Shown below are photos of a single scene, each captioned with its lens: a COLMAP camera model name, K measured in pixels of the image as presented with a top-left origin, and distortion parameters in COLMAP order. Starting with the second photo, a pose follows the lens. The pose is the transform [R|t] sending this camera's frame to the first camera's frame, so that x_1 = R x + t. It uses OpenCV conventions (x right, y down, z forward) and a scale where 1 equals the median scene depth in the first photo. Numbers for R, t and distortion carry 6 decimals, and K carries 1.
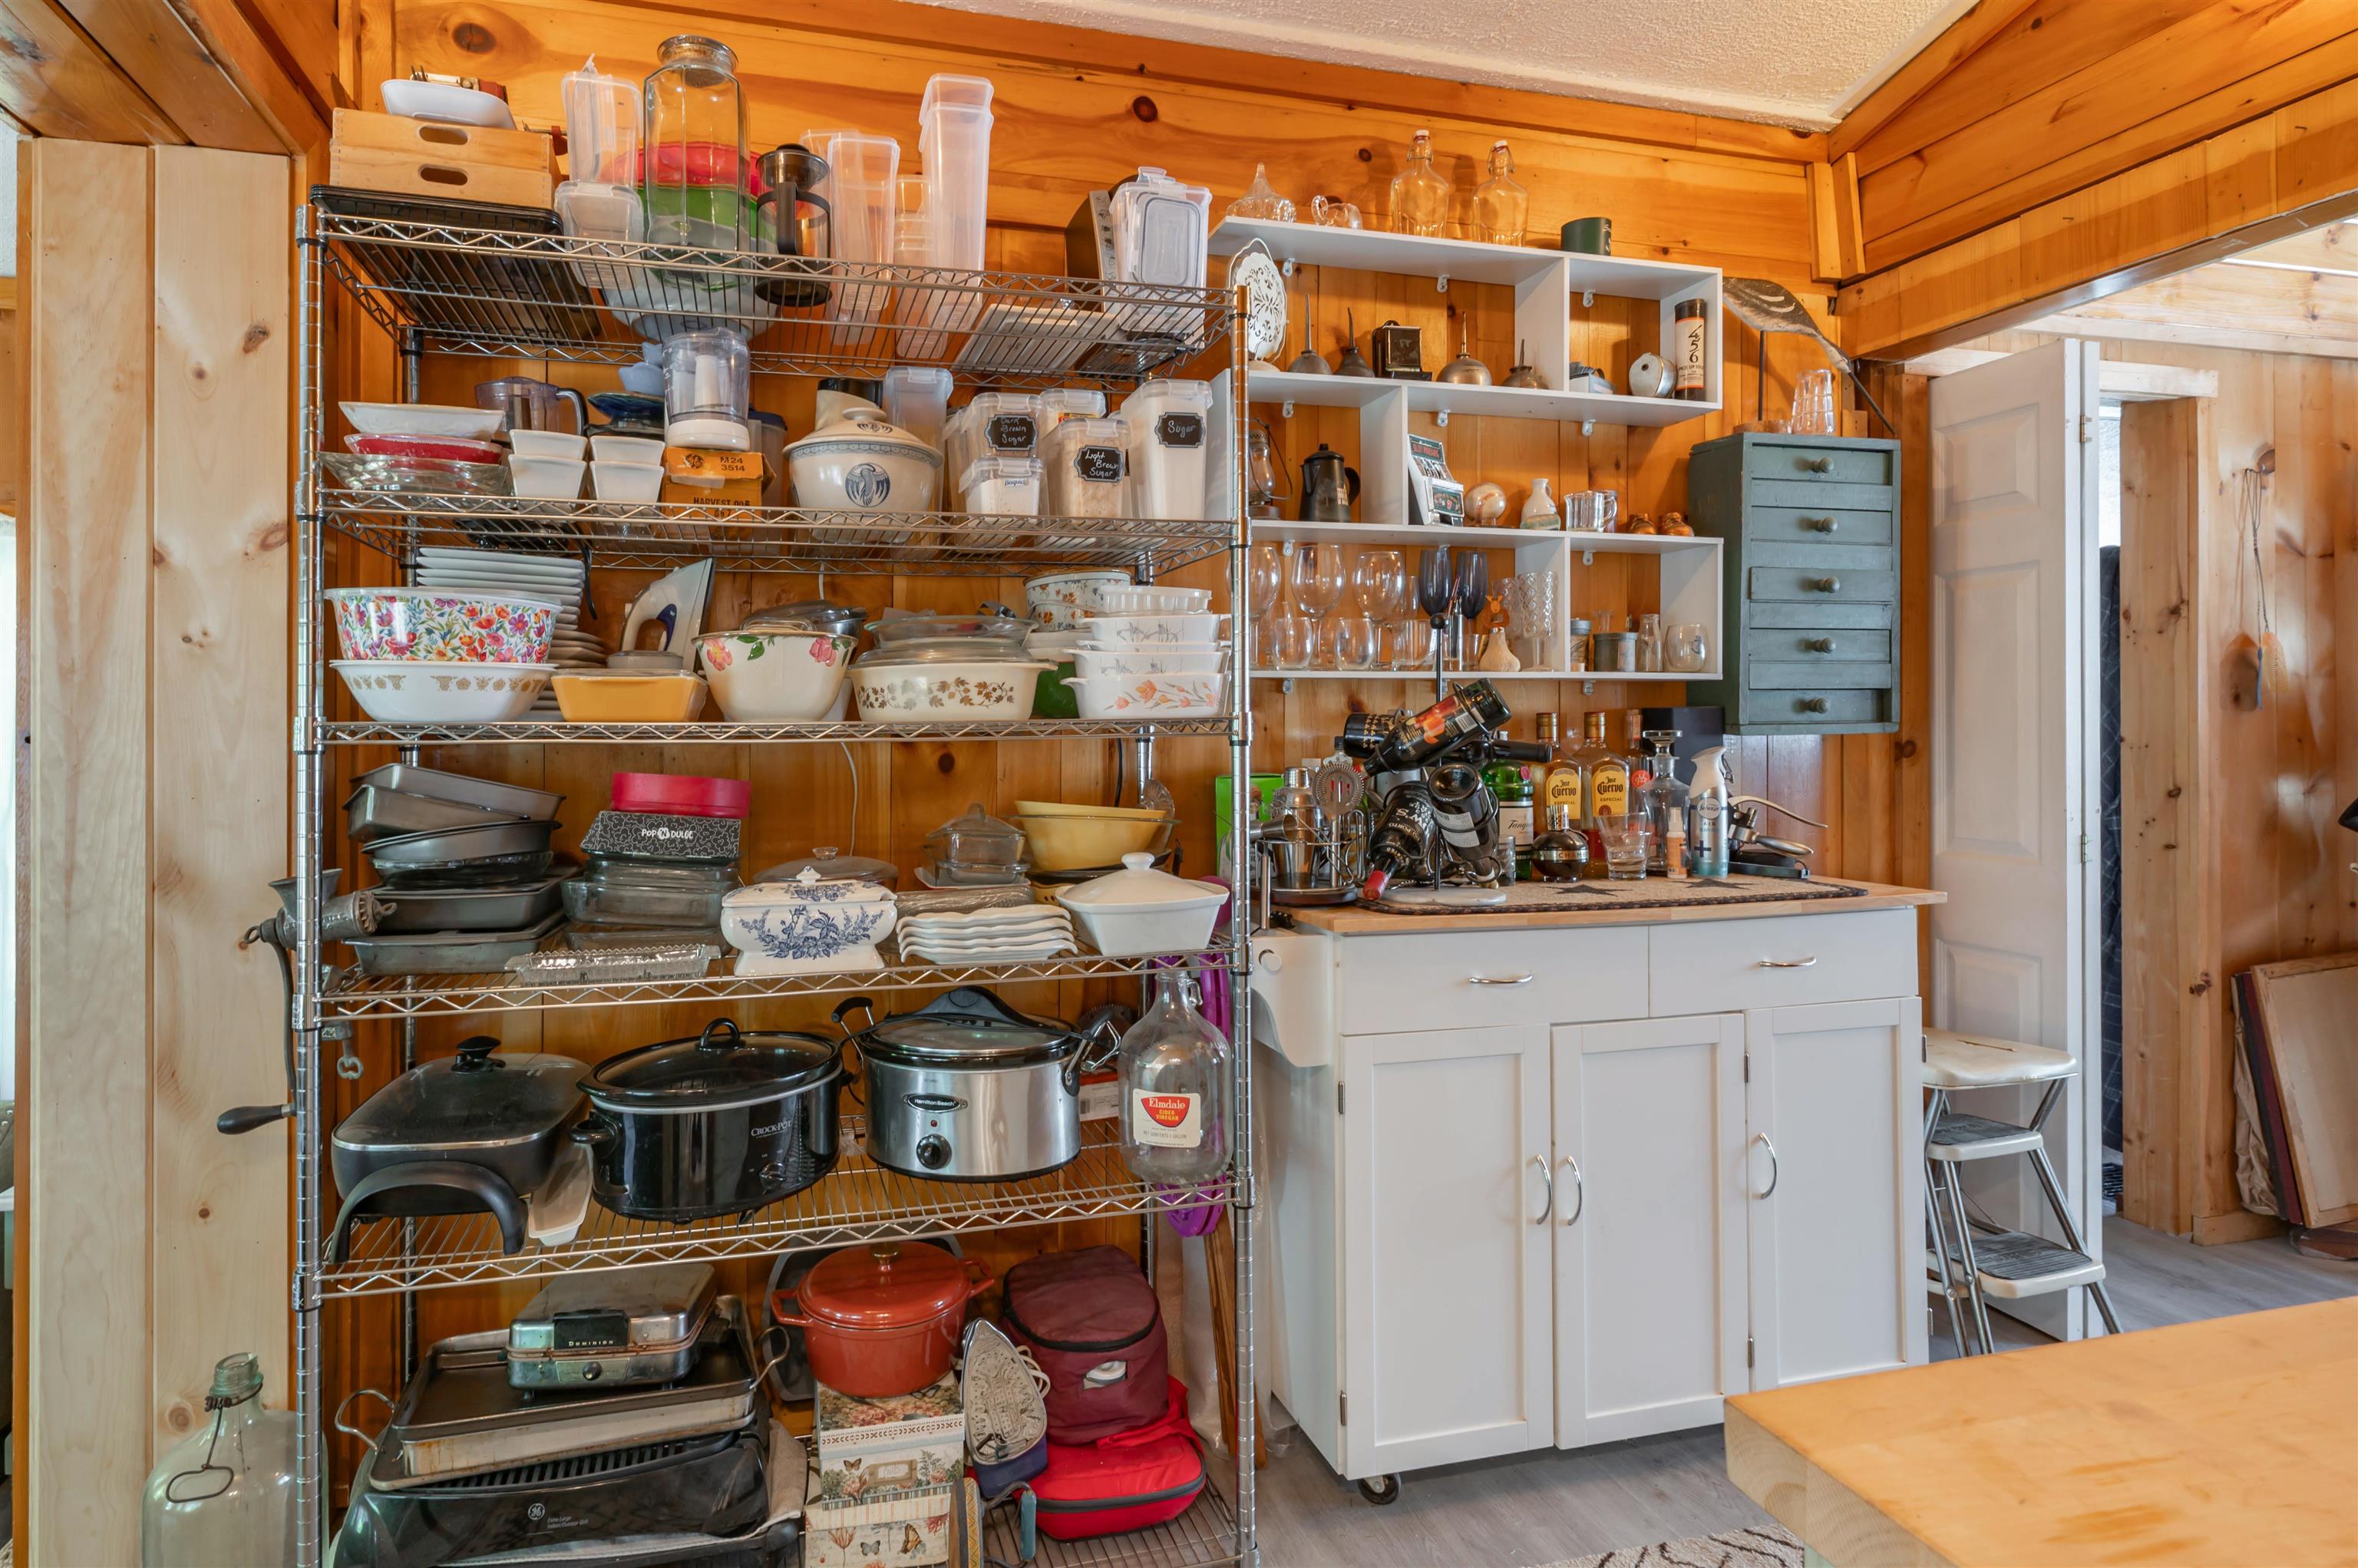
lens RADIAL K [[1158.2, 0, 1168.8], [0, 1158.2, 734.8], [0, 0, 1]] dist [-0.001218, 0.000437]
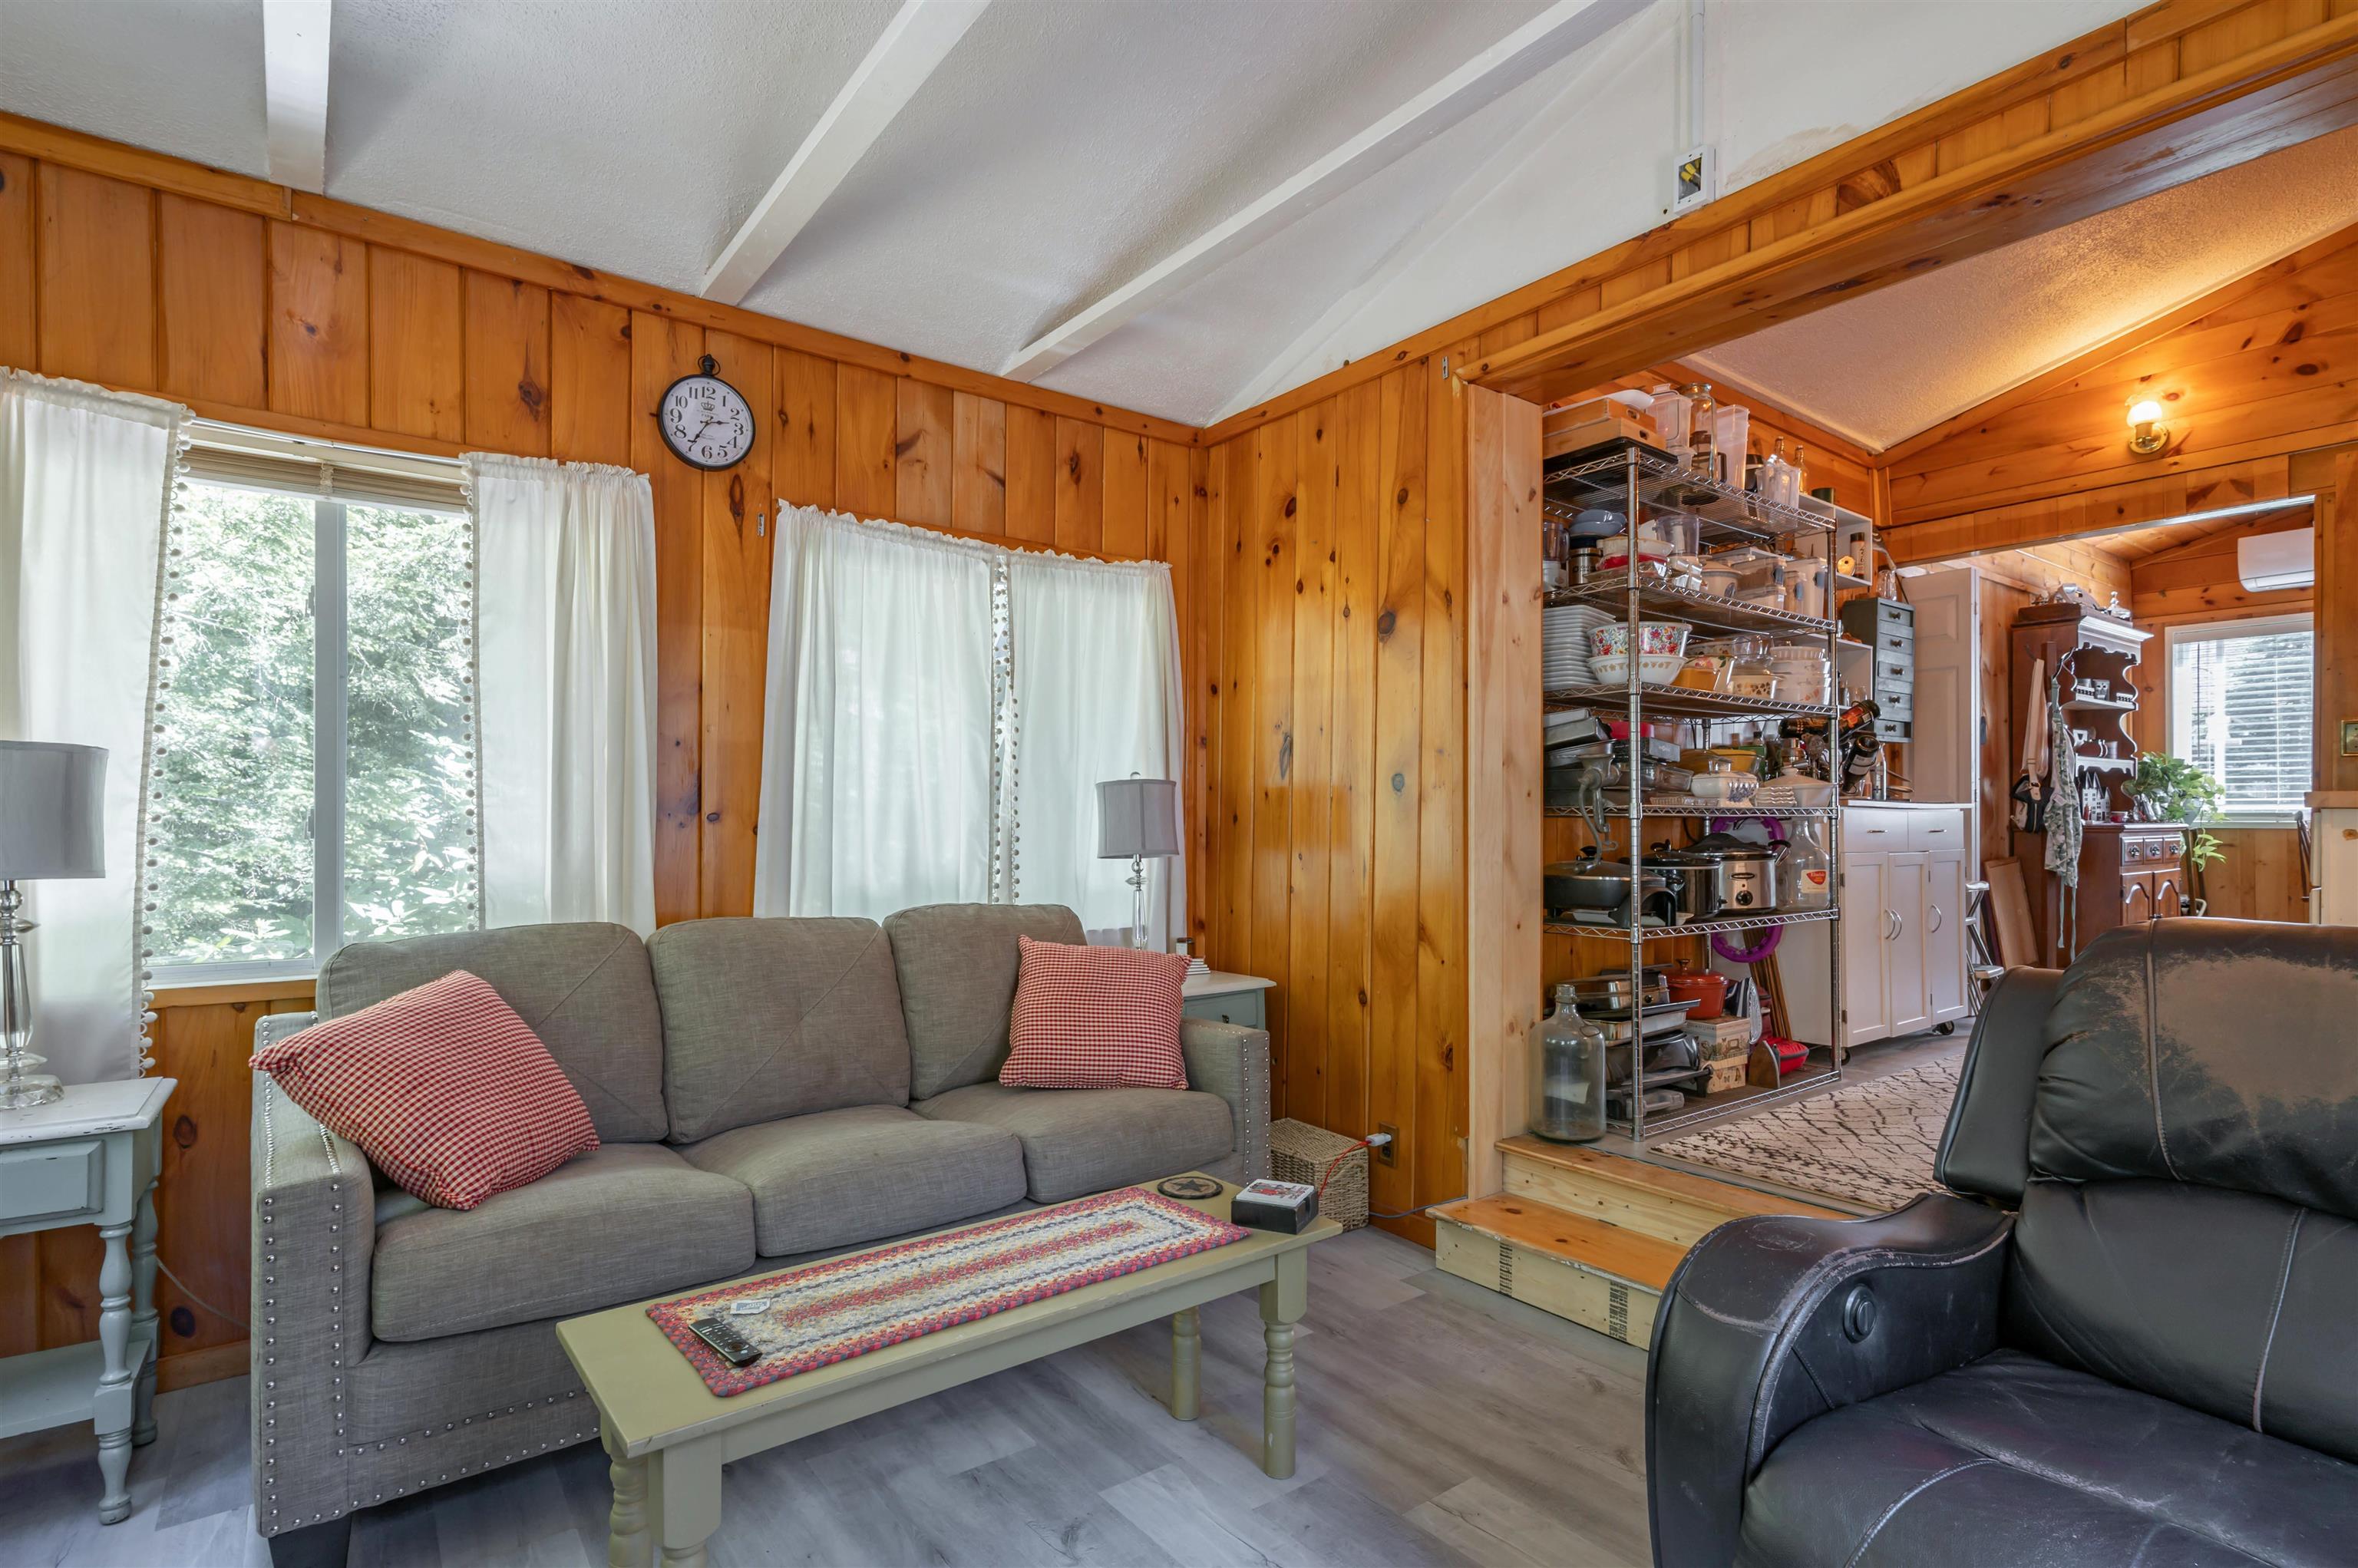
lens RADIAL K [[1173.5, 0, 1165.7], [0, 1173.5, 782.4], [0, 0, 1]] dist [-0.000991, -0.000082]
pose [[0.915844, 0.020140, 0.401029, -1.662294], [-0.000749, 0.998825, -0.048452, 0.196503], [-0.401534, 0.044074, 0.914783, -0.450919]]
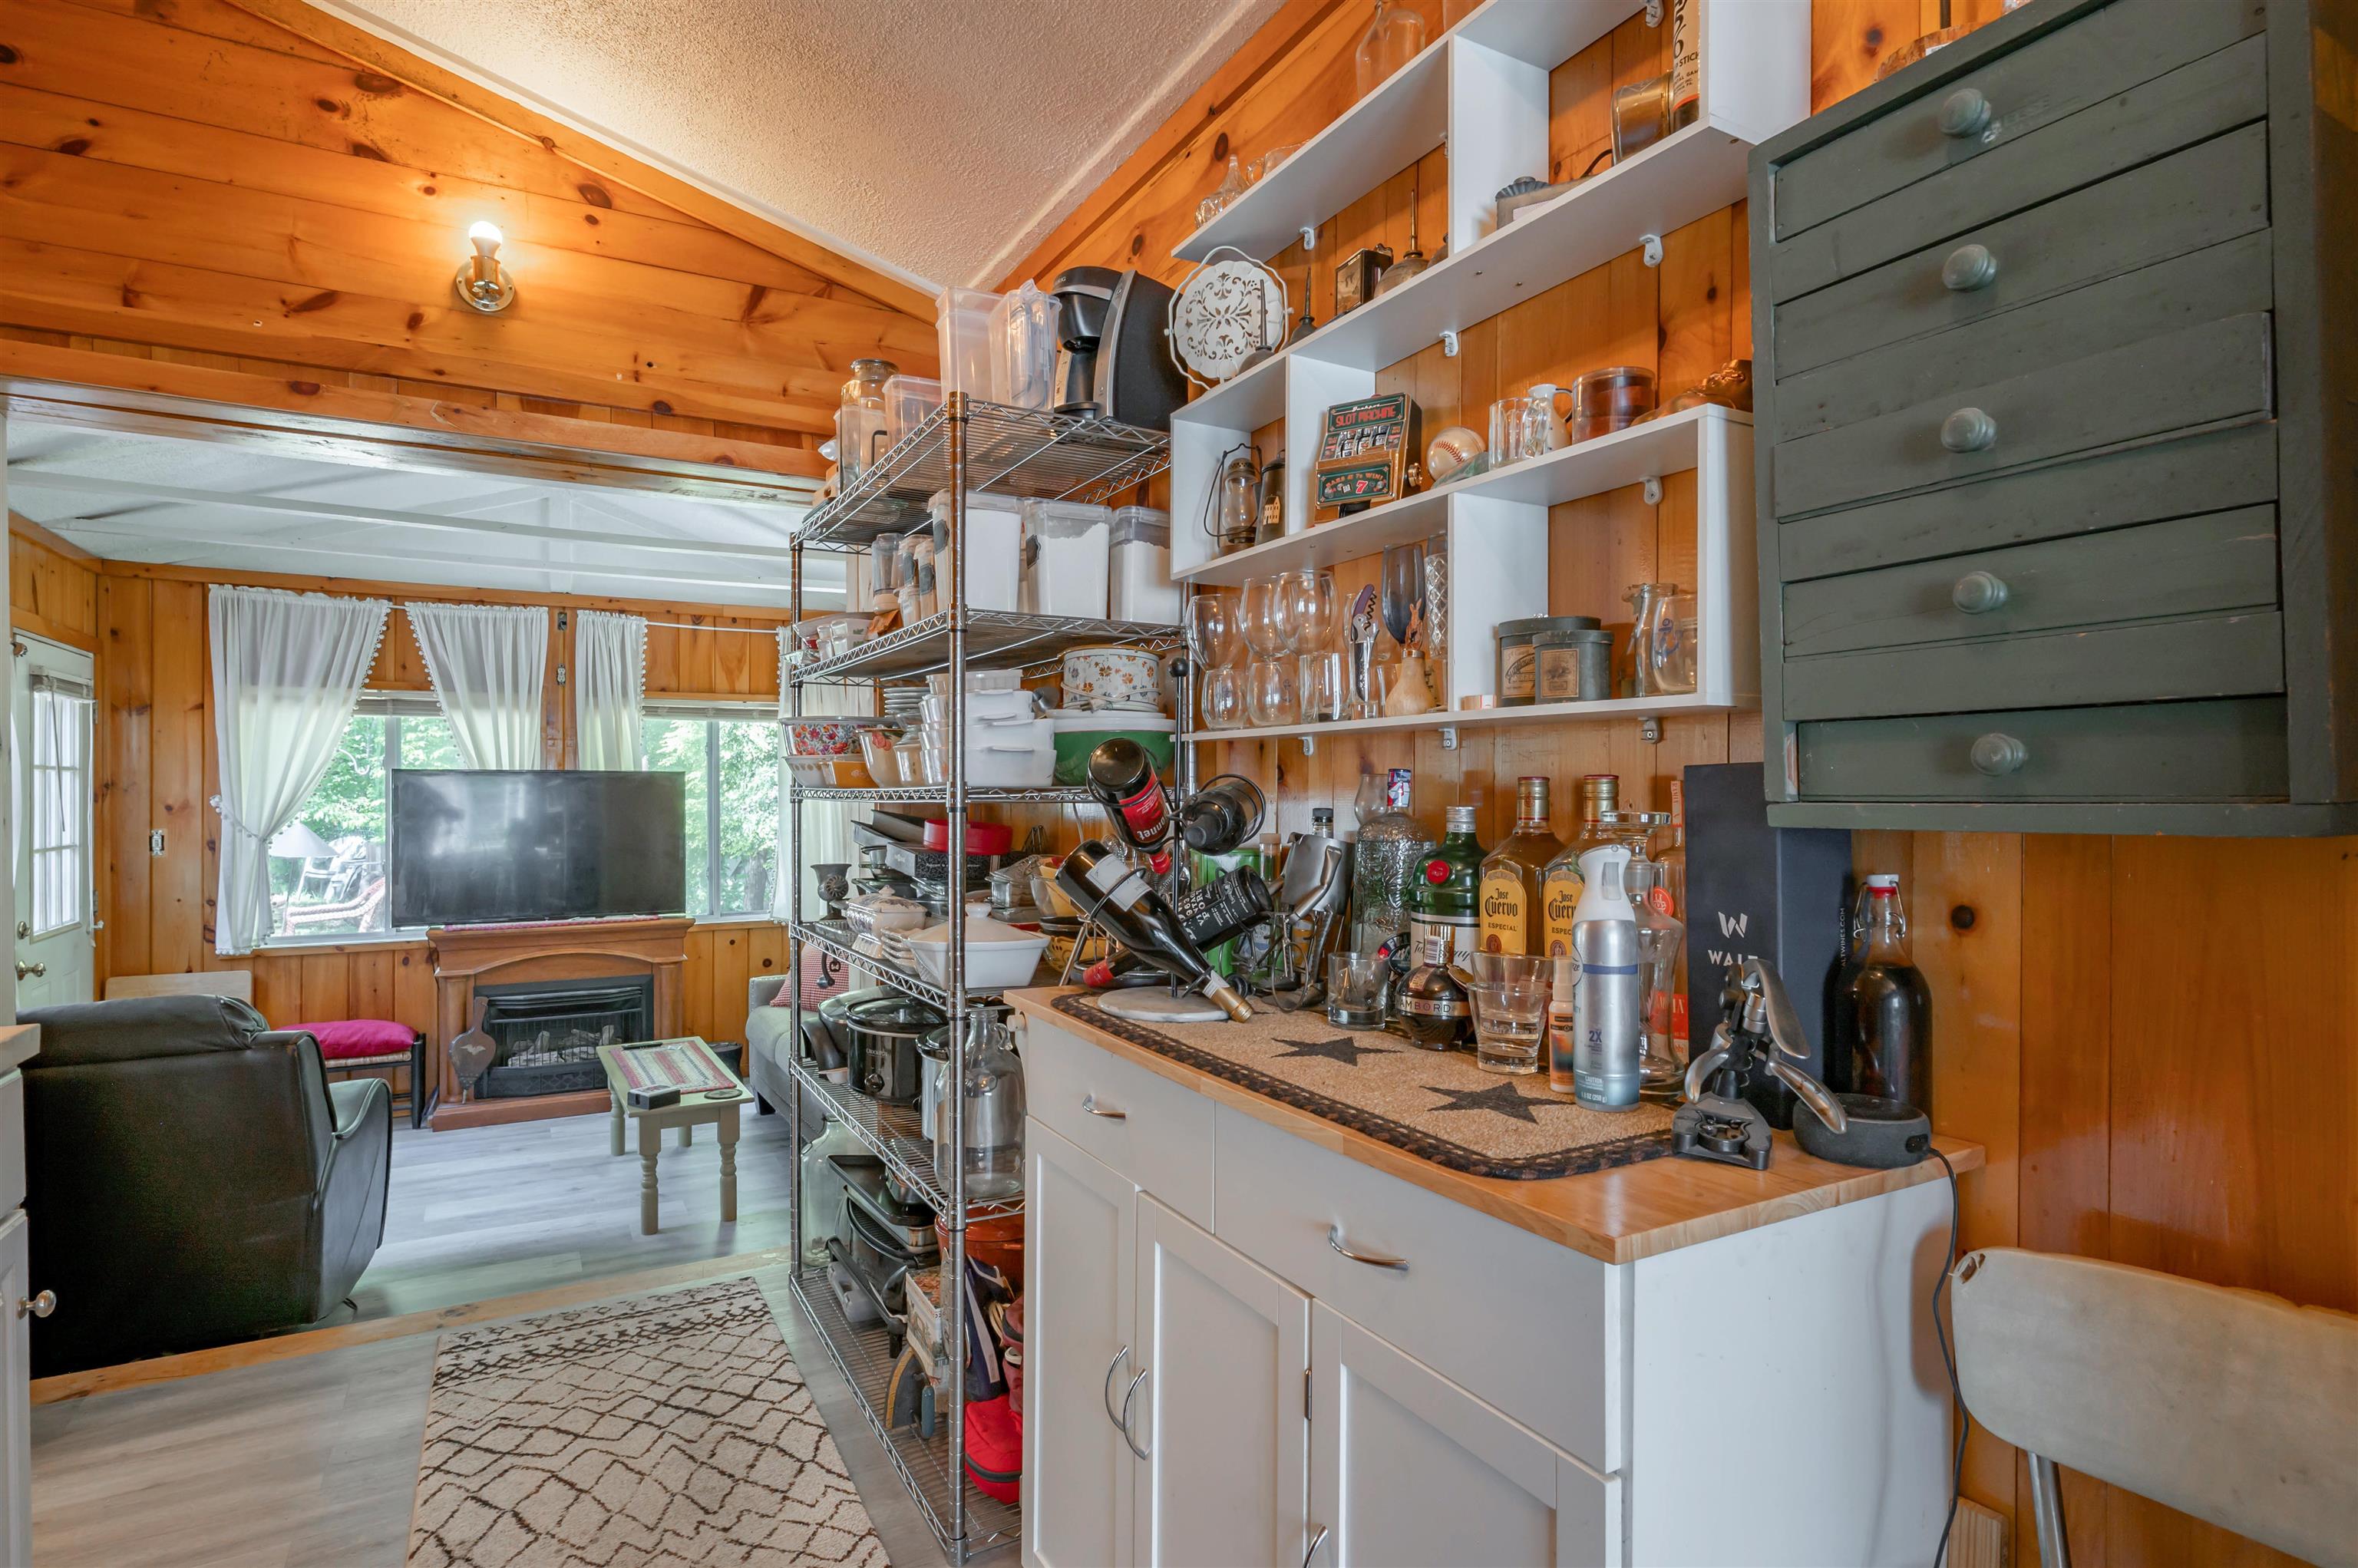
lens RADIAL K [[1173.5, 0, 1165.7], [0, 1173.5, 782.4], [0, 0, 1]] dist [-0.000991, -0.000082]
pose [[0.275532, 0.001278, -0.961291, 0.928166], [-0.013863, 0.999900, -0.002644, -0.015327], [0.961192, 0.014055, 0.275522, 0.719166]]
